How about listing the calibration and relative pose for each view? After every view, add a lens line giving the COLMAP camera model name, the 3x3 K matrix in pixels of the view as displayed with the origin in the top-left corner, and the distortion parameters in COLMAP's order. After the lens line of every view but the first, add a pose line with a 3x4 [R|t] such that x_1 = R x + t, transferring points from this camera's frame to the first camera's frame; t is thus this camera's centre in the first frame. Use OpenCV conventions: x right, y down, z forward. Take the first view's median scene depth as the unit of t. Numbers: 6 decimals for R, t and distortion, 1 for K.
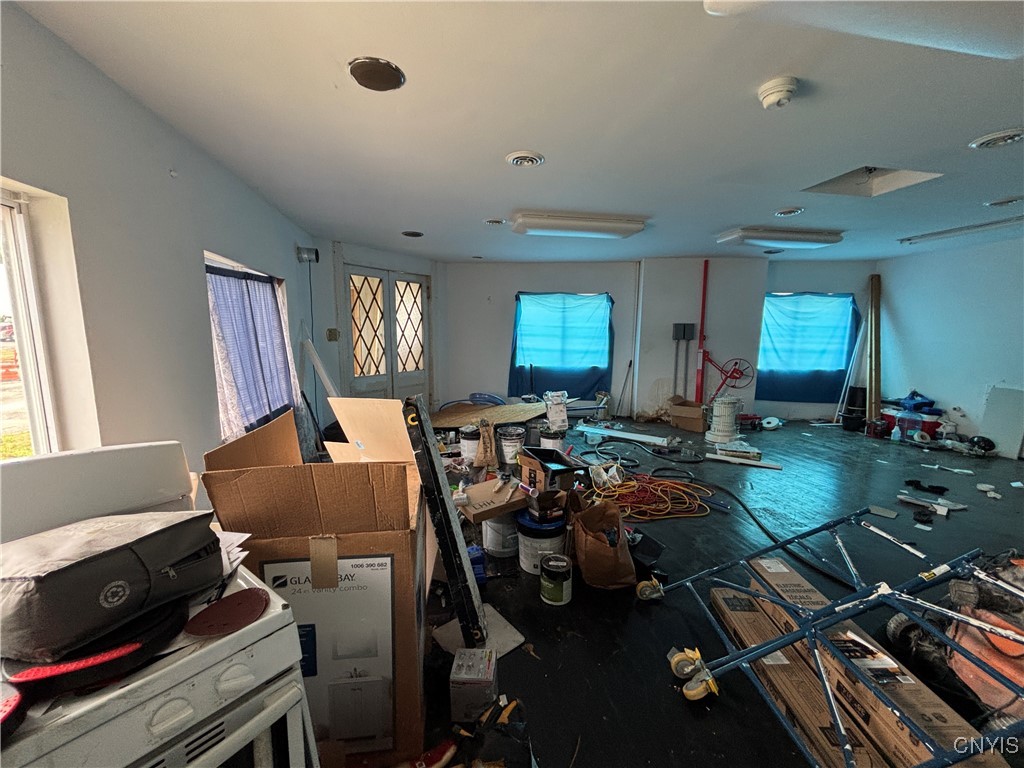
lens RADIAL K [[413.5, 0, 511.3], [0, 413.5, 385.6], [0, 0, 1]] dist [0.000993, -0.000301]
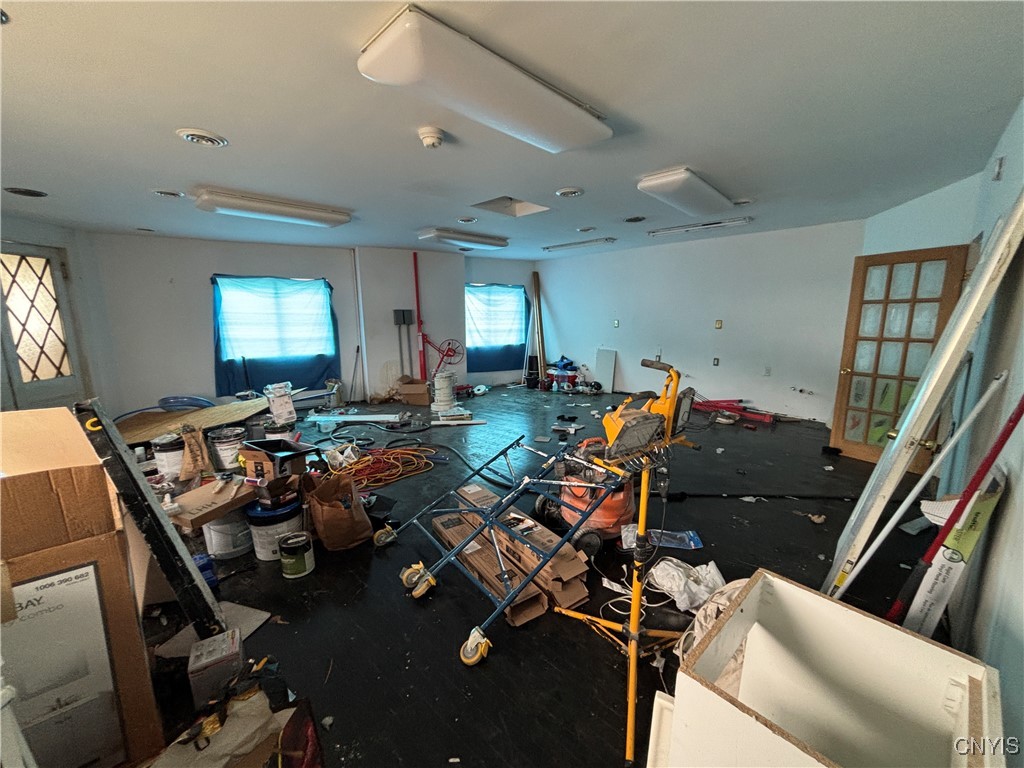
lens RADIAL K [[413.5, 0, 511.7], [0, 413.5, 387.3], [0, 0, 1]] dist [0.000993, -0.000301]
pose [[0.811100, -0.118404, 0.572798, -0.002138], [0.095693, 0.992964, 0.069752, 0.011837], [-0.577027, -0.001763, 0.816723, -0.123249]]
